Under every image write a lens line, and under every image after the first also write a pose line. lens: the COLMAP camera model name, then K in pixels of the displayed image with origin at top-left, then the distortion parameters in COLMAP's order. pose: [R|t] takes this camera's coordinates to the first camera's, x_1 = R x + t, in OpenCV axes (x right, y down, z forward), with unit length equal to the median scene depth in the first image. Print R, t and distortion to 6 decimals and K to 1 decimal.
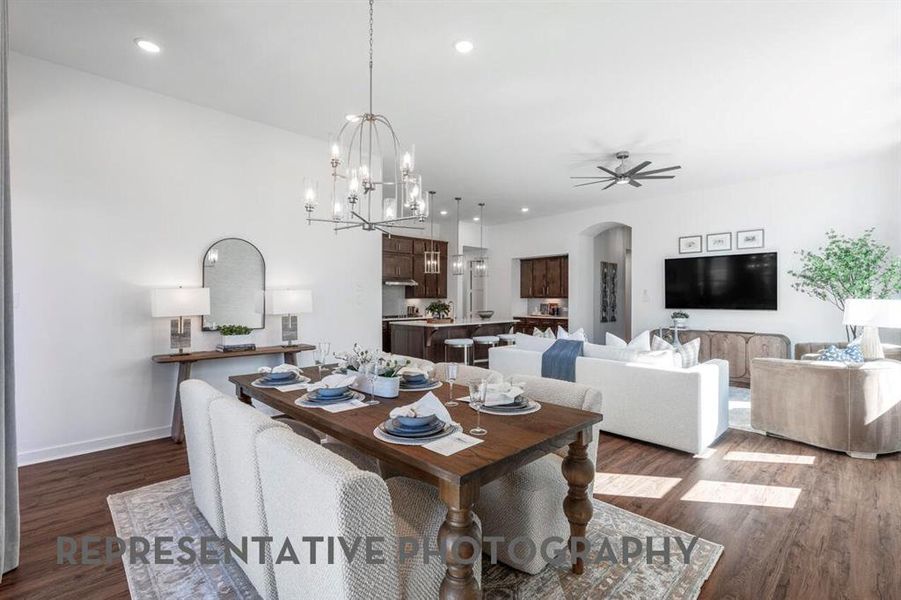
lens RADIAL K [[410.4, 0, 454.5], [0, 410.4, 299.8], [0, 0, 1]] dist [0.008958, -0.002553]
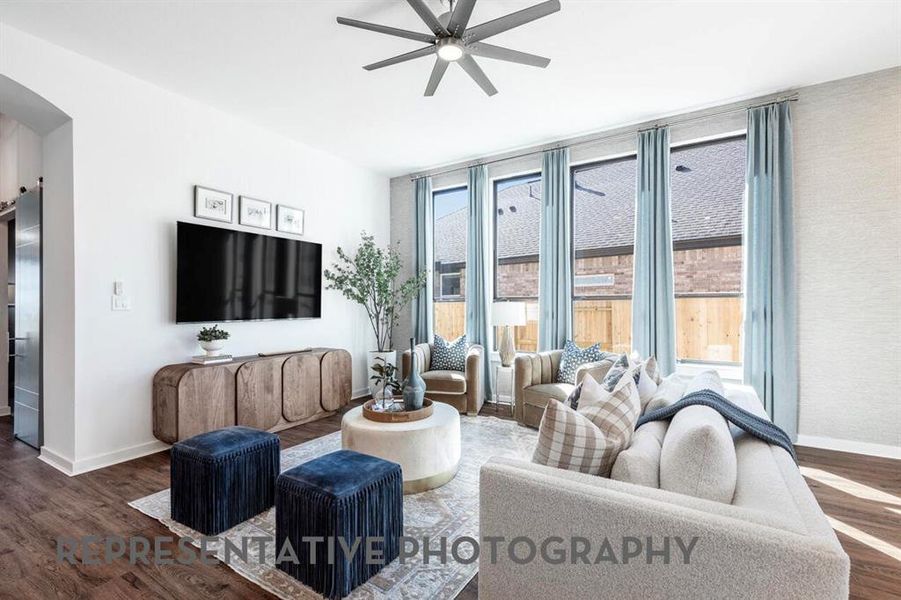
lens RADIAL K [[410.4, 0, 448.7], [0, 410.4, 305.7], [0, 0, 1]] dist [0.008958, -0.002553]
pose [[-0.239542, -0.001165, 0.970885, -0.037062], [0.007132, 0.999970, 0.002959, 0.001575], [-0.970860, 0.007633, -0.239526, 0.834270]]
